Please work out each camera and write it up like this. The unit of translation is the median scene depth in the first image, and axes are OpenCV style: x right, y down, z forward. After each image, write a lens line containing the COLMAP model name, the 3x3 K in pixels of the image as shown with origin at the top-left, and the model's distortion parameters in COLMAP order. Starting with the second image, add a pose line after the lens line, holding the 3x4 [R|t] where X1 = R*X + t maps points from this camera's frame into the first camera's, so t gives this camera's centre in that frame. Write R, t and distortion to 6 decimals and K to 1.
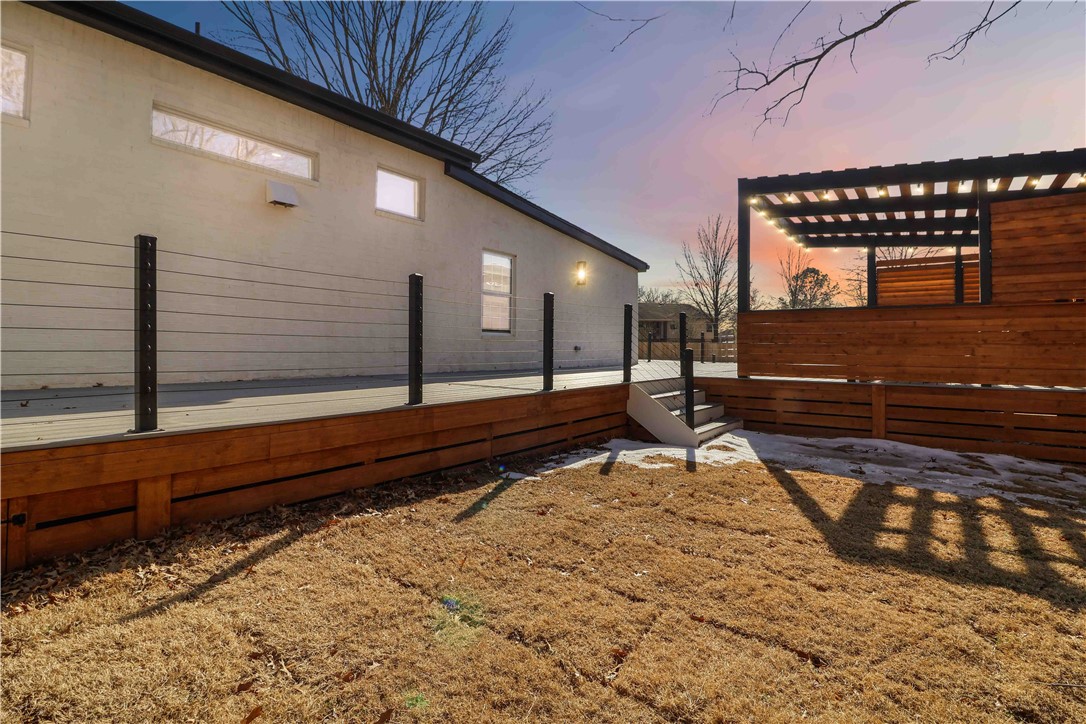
lens RADIAL K [[526.4, 0, 542.0], [0, 526.4, 359.1], [0, 0, 1]] dist [-0.003984, -0.016280]
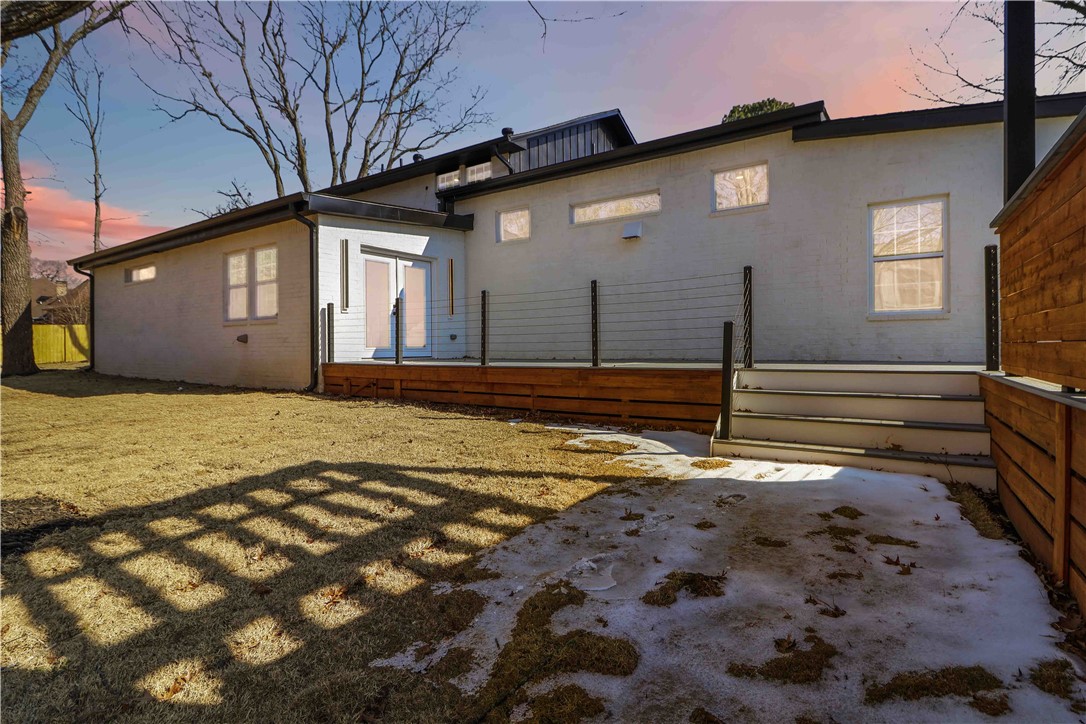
lens RADIAL K [[526.4, 0, 542.0], [0, 526.4, 359.1], [0, 0, 1]] dist [-0.003984, -0.016280]
pose [[0.035172, 0.004811, -0.999370, 0.992771], [-0.016972, 0.999847, 0.004216, 0.037498], [0.999237, 0.016813, 0.035248, 0.755350]]
